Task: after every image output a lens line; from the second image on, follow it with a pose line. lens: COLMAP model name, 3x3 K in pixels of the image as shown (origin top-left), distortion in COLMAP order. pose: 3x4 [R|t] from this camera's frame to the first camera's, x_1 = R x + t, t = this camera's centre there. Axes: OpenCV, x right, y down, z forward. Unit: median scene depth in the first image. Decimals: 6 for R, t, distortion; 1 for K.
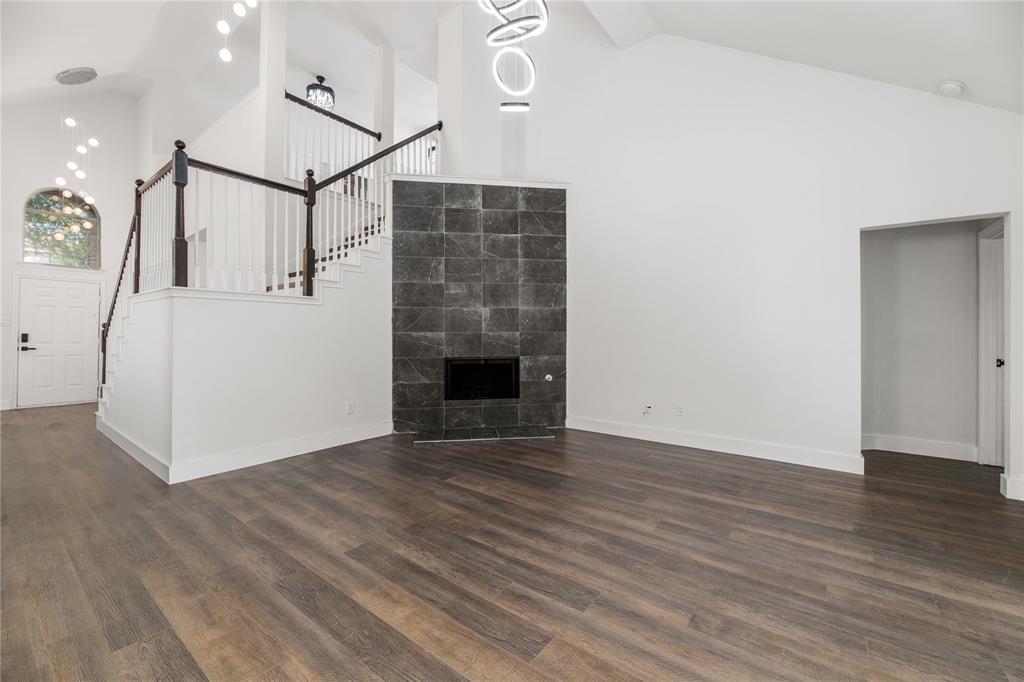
lens RADIAL K [[416.3, 0, 509.6], [0, 416.3, 332.3], [0, 0, 1]] dist [-0.002184, -0.001883]
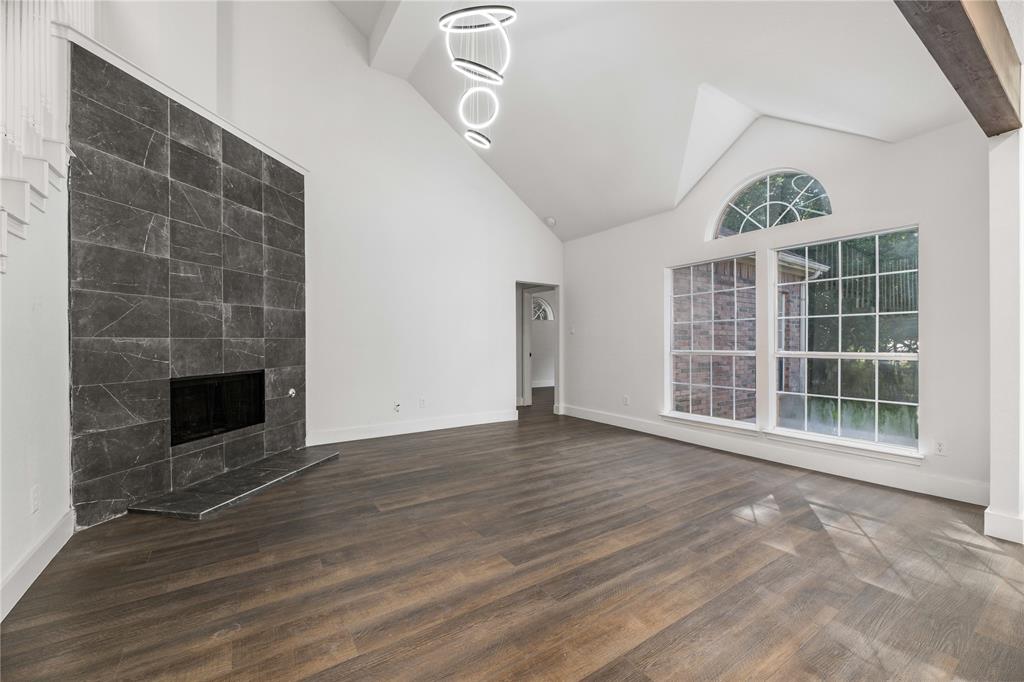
lens RADIAL K [[416.3, 0, 519.3], [0, 416.3, 342.9], [0, 0, 1]] dist [-0.002184, -0.001883]
pose [[0.311018, -0.004990, 0.950391, -0.589676], [-0.001413, 0.999983, 0.005713, 0.003400], [-0.950403, -0.003120, 0.311006, 0.311161]]
